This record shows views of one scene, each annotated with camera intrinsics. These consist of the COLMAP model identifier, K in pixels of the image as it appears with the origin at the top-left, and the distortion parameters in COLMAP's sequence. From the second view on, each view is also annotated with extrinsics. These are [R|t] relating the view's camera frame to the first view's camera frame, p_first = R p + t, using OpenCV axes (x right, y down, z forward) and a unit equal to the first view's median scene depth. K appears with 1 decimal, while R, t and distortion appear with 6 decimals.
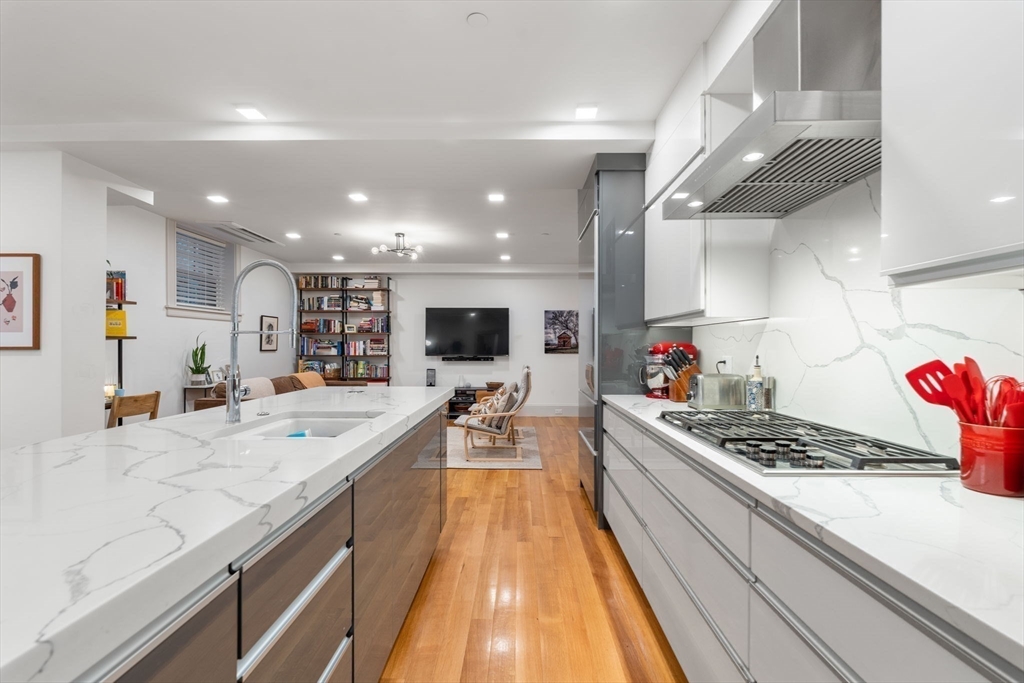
lens RADIAL K [[463.9, 0, 512.0], [0, 463.9, 341.5], [0, 0, 1]] dist [-0.002214, -0.000473]
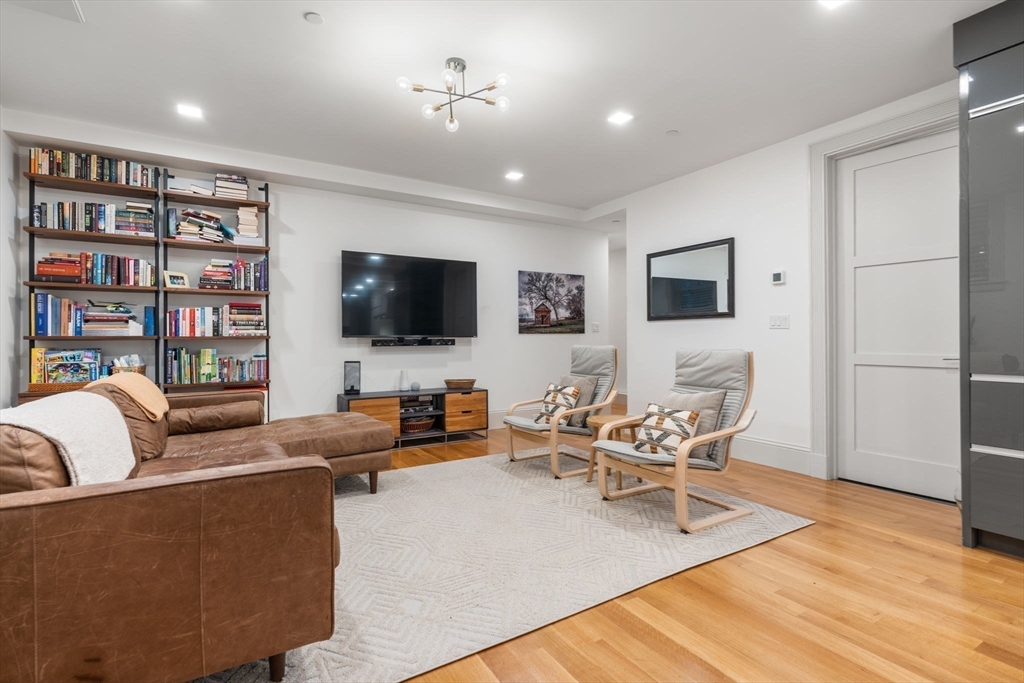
lens RADIAL K [[490.0, 0, 512.1], [0, 490.0, 335.6], [0, 0, 1]] dist [-0.001765, -0.000708]
pose [[0.846847, -0.001602, 0.531833, -0.326687], [0.000009, 0.999996, 0.002999, 0.026957], [-0.531836, -0.002535, 0.846844, 0.402603]]
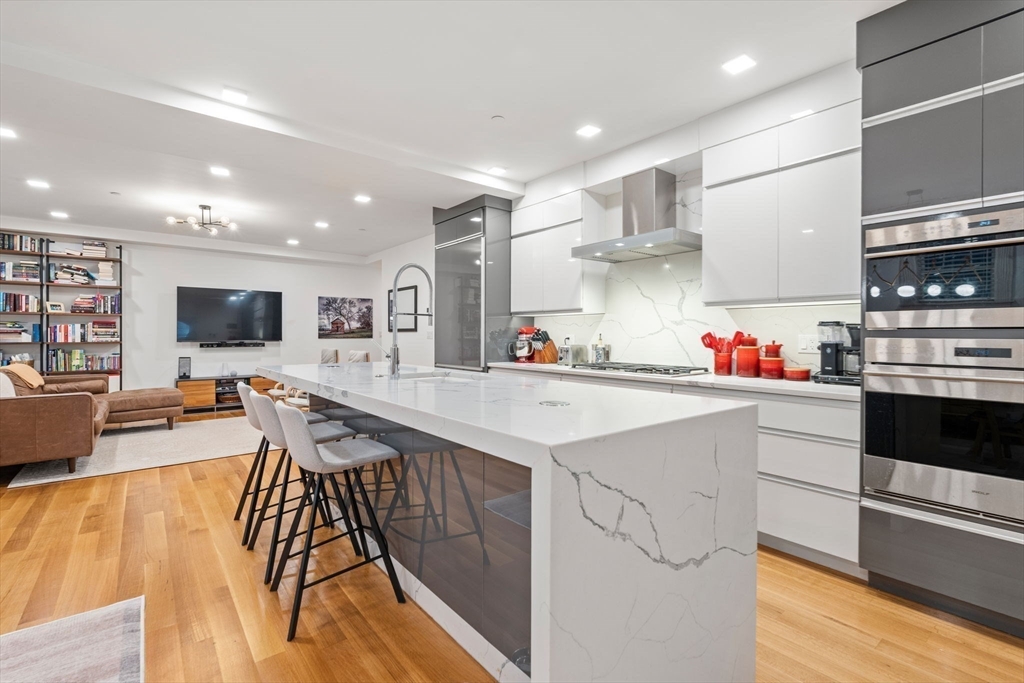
lens RADIAL K [[462.8, 0, 511.9], [0, 462.8, 334.7], [0, 0, 1]] dist [-0.002705, -0.001043]
pose [[0.769734, -0.000610, 0.638365, -0.256963], [-0.006563, 0.999939, 0.008869, 0.005394], [-0.638331, -0.011016, 0.769683, -0.059167]]
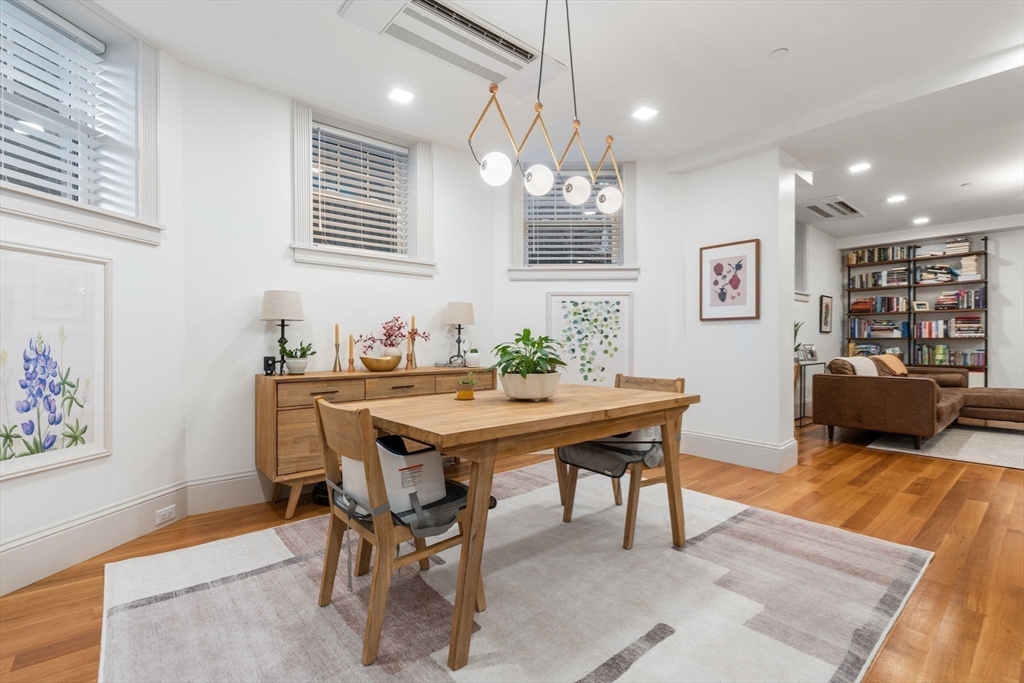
lens RADIAL K [[463.9, 0, 512.0], [0, 463.9, 341.5], [0, 0, 1]] dist [-0.002214, -0.000473]
pose [[0.659916, 0.000226, -0.751339, -0.209875], [0.008477, 0.999934, 0.007746, 0.023322], [0.751291, -0.011481, 0.659871, -0.103226]]
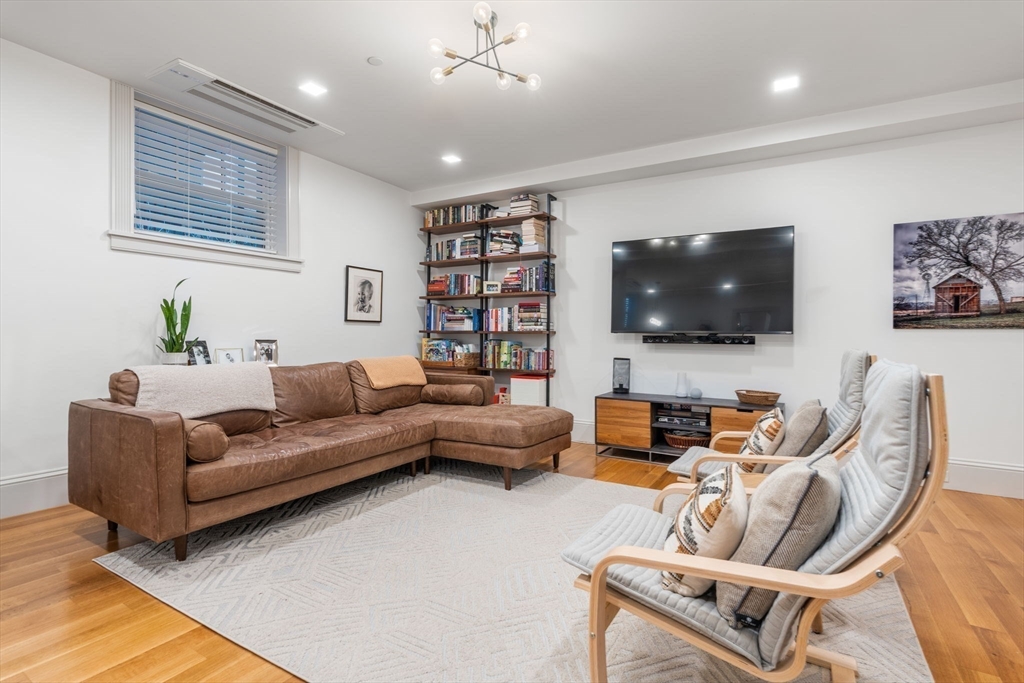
lens RADIAL K [[485.9, 0, 512.0], [0, 485.9, 334.6], [0, 0, 1]] dist [0.000247, 0.000264]
pose [[0.865731, 0.005806, -0.500476, -0.006828], [-0.002015, 0.999965, 0.008115, 0.028644], [0.500505, -0.006017, 0.865713, 0.464683]]
